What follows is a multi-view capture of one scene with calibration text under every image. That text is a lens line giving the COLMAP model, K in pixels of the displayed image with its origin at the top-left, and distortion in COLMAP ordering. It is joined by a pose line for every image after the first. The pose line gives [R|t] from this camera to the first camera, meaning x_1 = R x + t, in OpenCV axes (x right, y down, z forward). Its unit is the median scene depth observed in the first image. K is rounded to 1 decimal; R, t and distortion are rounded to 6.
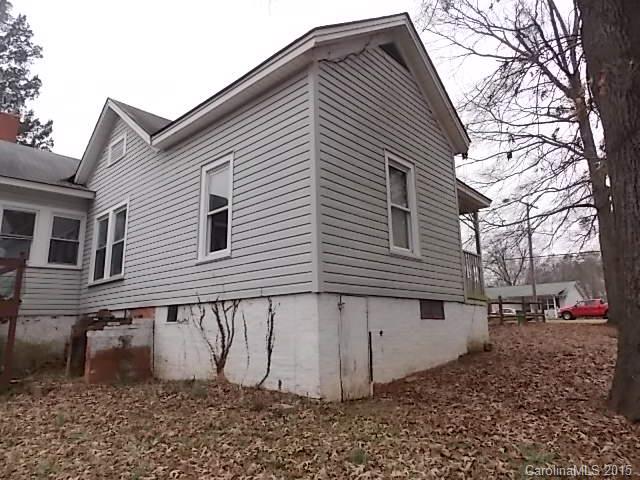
lens RADIAL K [[437.8, 0, 320.0], [0, 437.8, 240.0], [0, 0, 1]] dist [-0.002453, -0.000408]
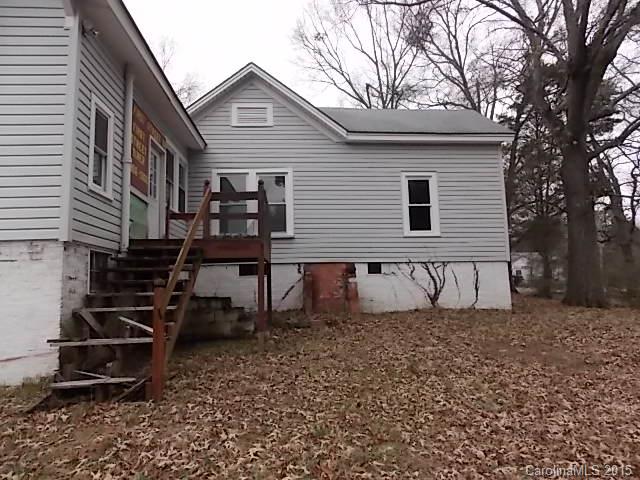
lens RADIAL K [[425.6, 0, 320.0], [0, 425.6, 240.0], [0, 0, 1]] dist [0.001834, 0.000187]
pose [[0.674150, 0.077664, 0.734500, -1.695859], [-0.141488, 0.989619, 0.025224, 0.074493], [-0.724916, -0.120928, 0.678140, 0.215181]]
